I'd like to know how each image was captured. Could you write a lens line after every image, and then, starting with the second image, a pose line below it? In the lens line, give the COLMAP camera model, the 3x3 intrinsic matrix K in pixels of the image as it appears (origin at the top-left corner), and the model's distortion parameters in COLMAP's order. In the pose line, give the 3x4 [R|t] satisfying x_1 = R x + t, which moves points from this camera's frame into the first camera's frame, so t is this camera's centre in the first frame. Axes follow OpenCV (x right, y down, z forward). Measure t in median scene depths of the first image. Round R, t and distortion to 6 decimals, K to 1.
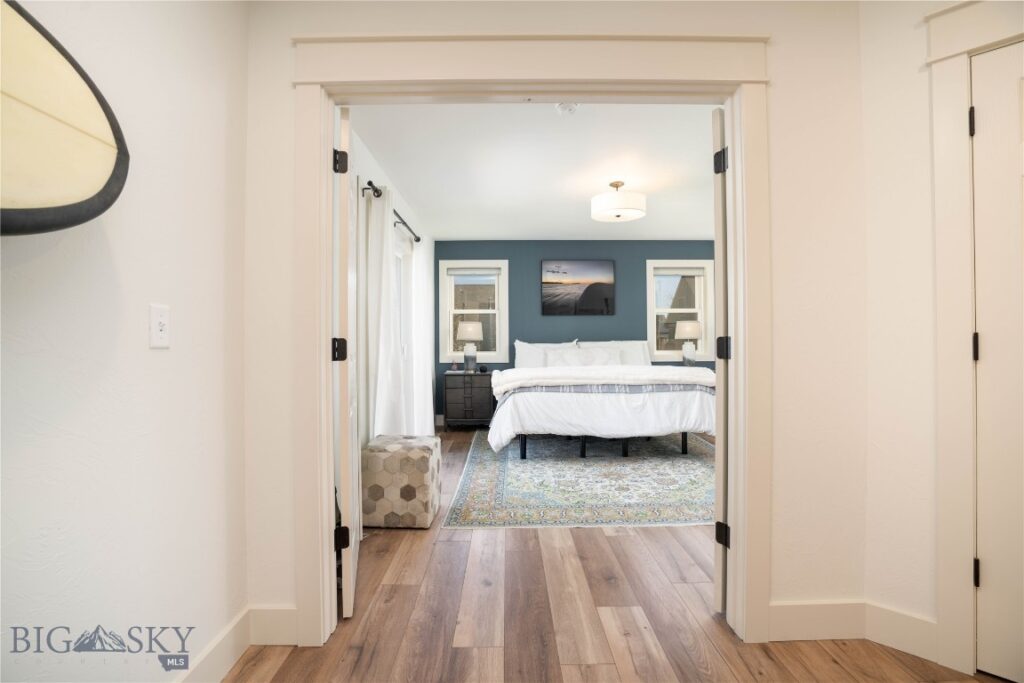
lens RADIAL K [[478.0, 0, 515.3], [0, 478.0, 339.2], [0, 0, 1]] dist [-0.020386, 0.000017]
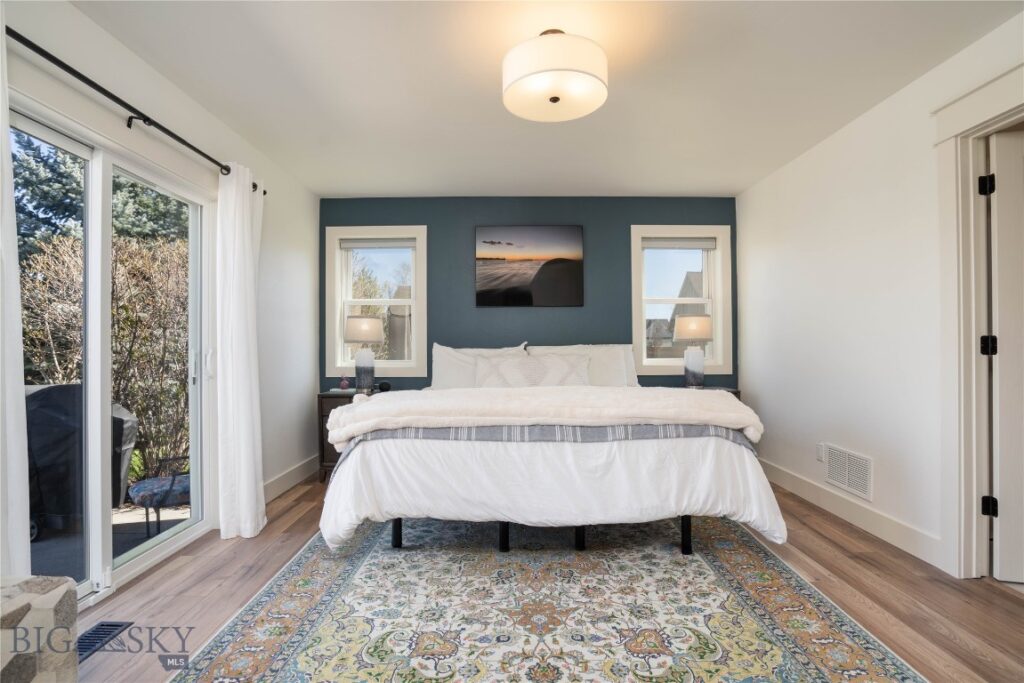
lens RADIAL K [[478.0, 0, 507.6], [0, 478.0, 344.1], [0, 0, 1]] dist [-0.020386, 0.000017]
pose [[0.999759, 0.001050, -0.021925, 0.165879], [-0.001051, 0.999999, -0.000045, 0.004028], [0.021925, 0.000068, 0.999760, 0.460296]]
